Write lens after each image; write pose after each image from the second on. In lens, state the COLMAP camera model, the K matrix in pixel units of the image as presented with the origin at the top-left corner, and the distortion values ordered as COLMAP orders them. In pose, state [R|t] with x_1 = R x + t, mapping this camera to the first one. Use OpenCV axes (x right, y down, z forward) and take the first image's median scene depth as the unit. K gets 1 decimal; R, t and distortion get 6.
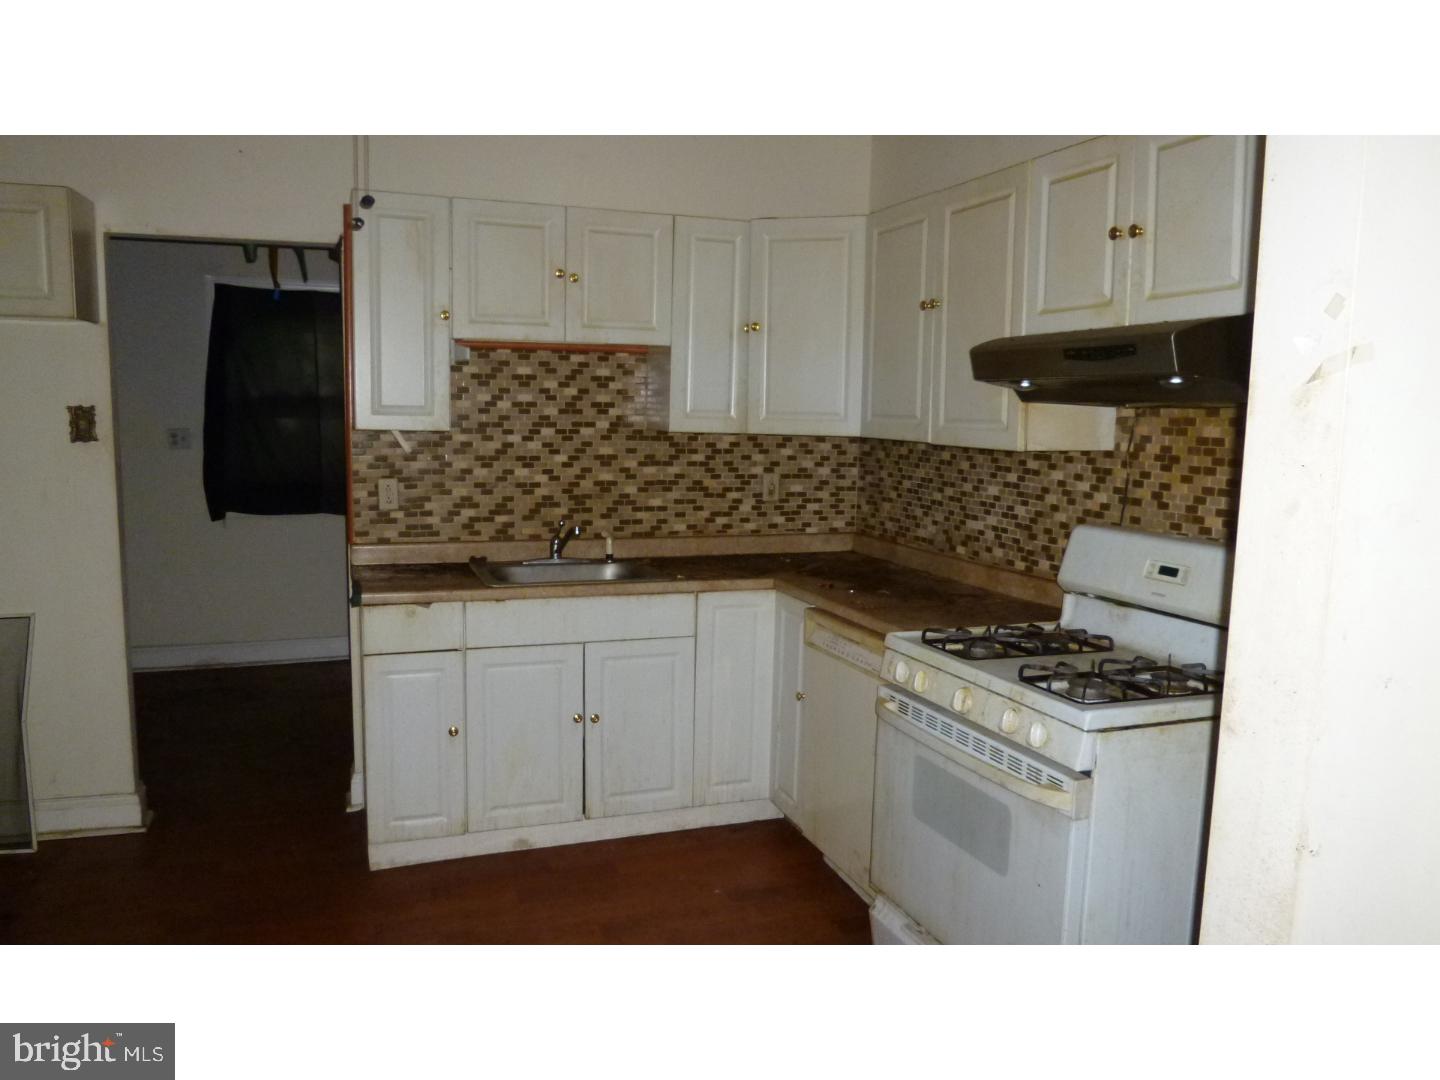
lens RADIAL K [[1071.3, 0, 725.9], [0, 1071.3, 536.3], [0, 0, 1]] dist [-0.062767, 0.022949]
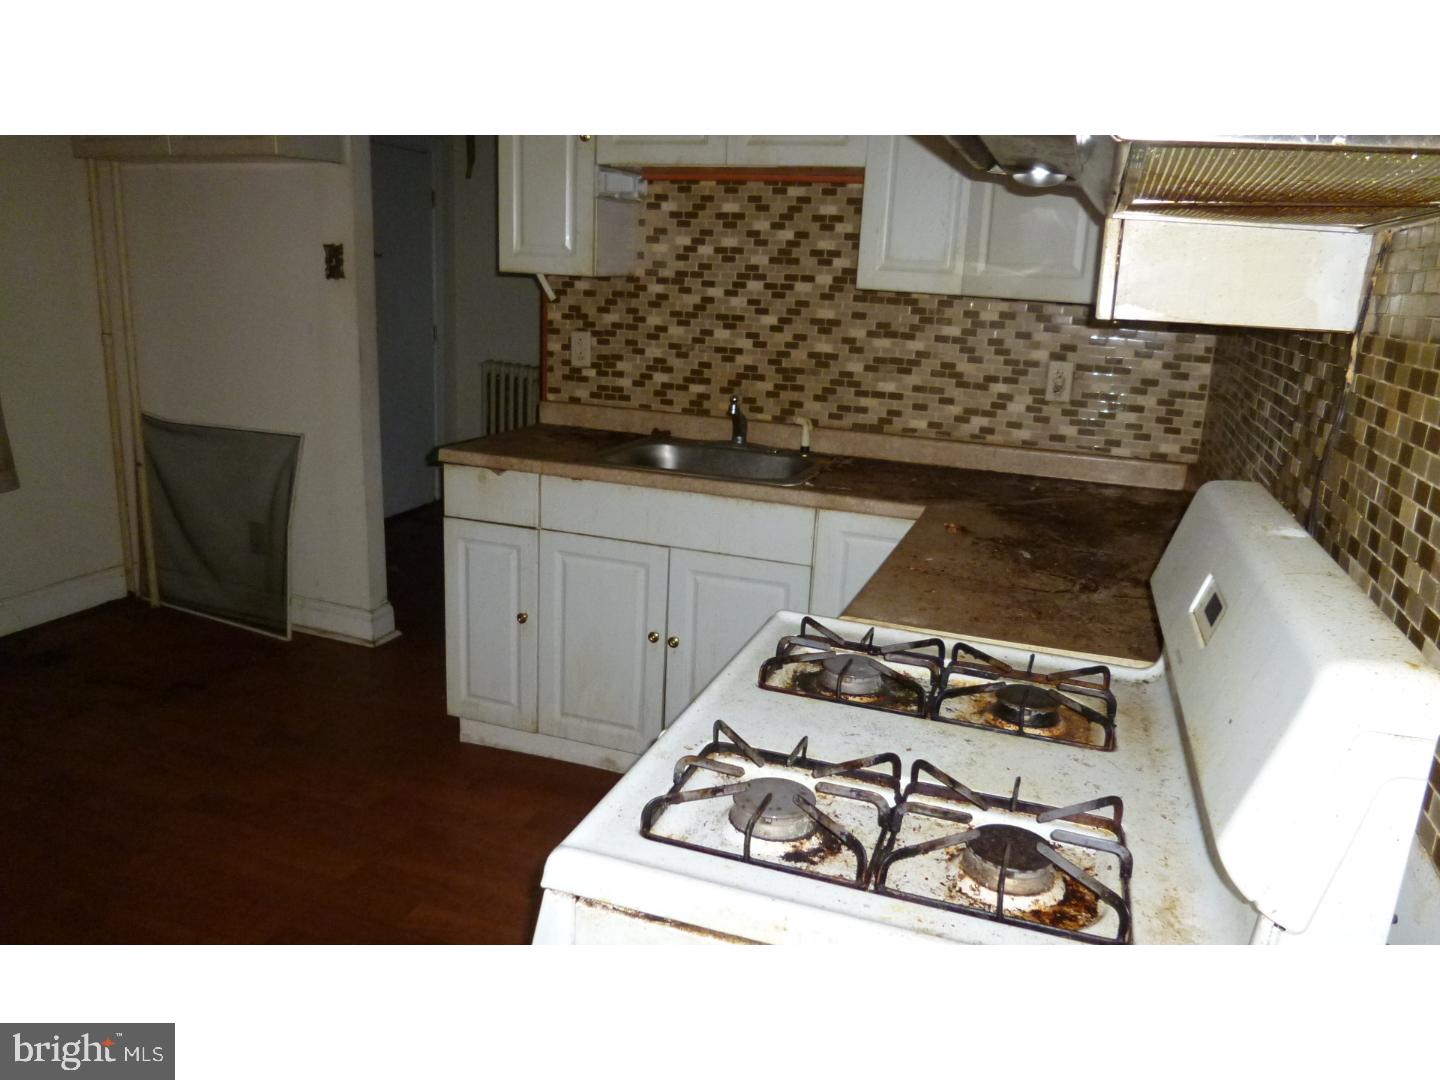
lens RADIAL K [[1071.3, 0, 718.5], [0, 1071.3, 540.0], [0, 0, 1]] dist [-0.062767, 0.022949]
pose [[0.755030, 0.175701, -0.631710, 0.353474], [-0.108186, 0.983607, 0.144270, -0.022330], [0.646703, -0.040586, 0.761661, 0.361323]]
